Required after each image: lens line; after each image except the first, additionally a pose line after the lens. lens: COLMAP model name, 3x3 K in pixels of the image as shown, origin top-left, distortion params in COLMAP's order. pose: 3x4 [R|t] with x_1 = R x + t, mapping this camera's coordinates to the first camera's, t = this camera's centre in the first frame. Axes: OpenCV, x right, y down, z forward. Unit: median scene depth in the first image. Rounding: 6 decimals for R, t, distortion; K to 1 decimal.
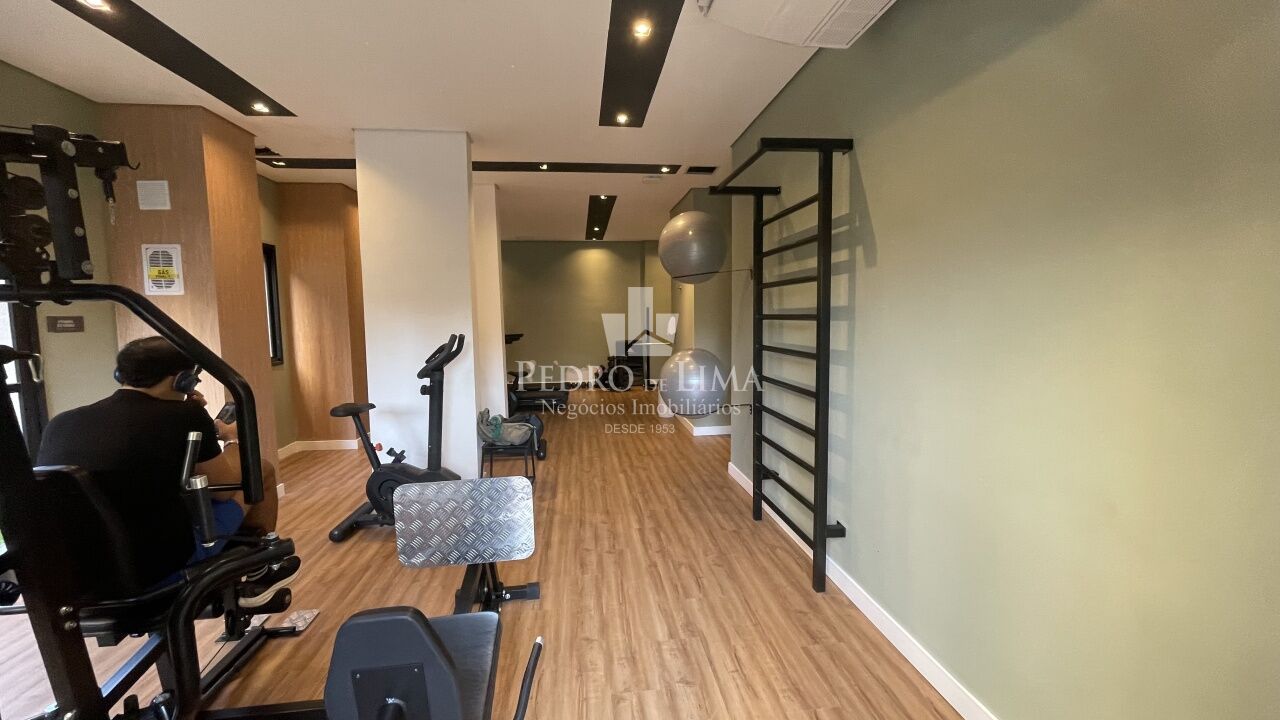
lens RADIAL K [[522.1, 0, 640.5], [0, 522.1, 359.9], [0, 0, 1]] dist [-0.002463, 0.000194]
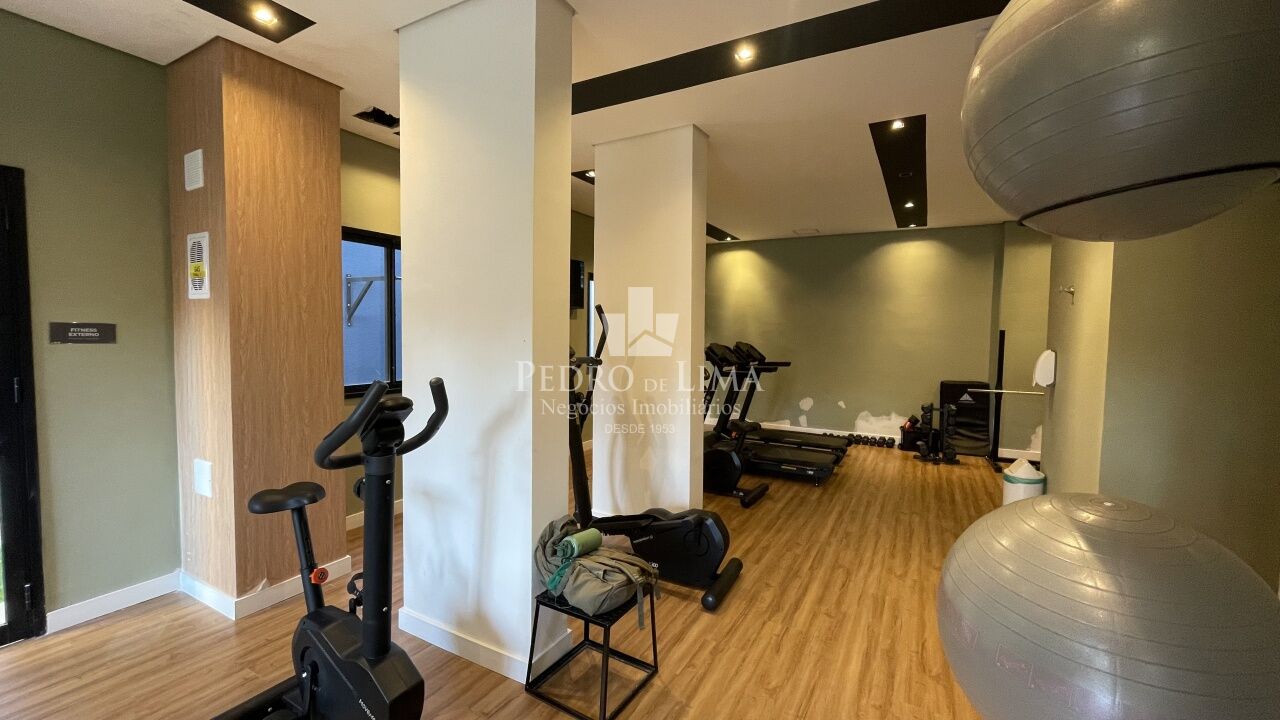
lens RADIAL K [[522.1, 0, 640.2], [0, 522.1, 358.2], [0, 0, 1]] dist [-0.002463, 0.000194]
pose [[0.811509, 0.050420, -0.582160, 0.046183], [-0.074914, 0.997026, -0.018075, -0.046427], [0.579518, 0.058280, 0.812873, 0.491153]]
